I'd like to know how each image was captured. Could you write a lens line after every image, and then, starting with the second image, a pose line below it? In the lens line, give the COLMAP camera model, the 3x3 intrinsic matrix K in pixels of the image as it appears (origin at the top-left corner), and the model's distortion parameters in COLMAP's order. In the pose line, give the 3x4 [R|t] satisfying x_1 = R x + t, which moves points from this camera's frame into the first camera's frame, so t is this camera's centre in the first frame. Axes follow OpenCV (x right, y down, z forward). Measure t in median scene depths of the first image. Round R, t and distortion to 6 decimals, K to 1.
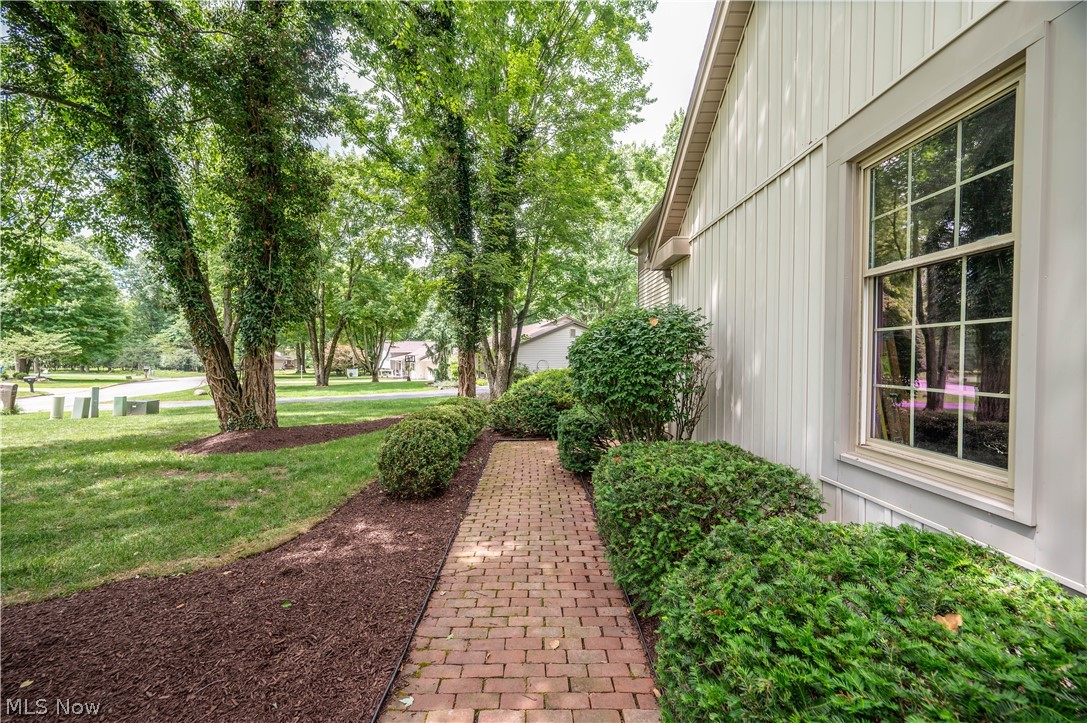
lens RADIAL K [[426.5, 0, 540.4], [0, 426.5, 365.1], [0, 0, 1]] dist [-0.007233, 0.000562]
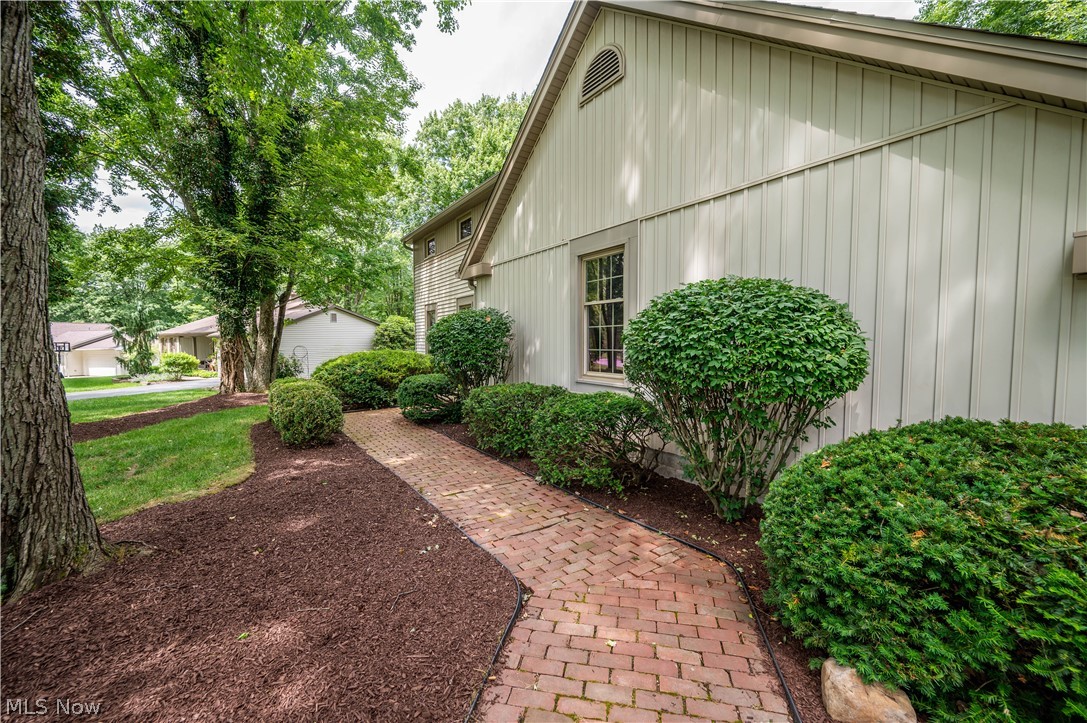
lens RADIAL K [[426.5, 0, 545.6], [0, 426.5, 359.1], [0, 0, 1]] dist [-0.007233, 0.000562]
pose [[0.830510, -0.028617, 0.556268, -0.137915], [0.017391, 0.999525, 0.025455, 0.006092], [-0.556732, -0.011467, 0.830613, -0.159043]]
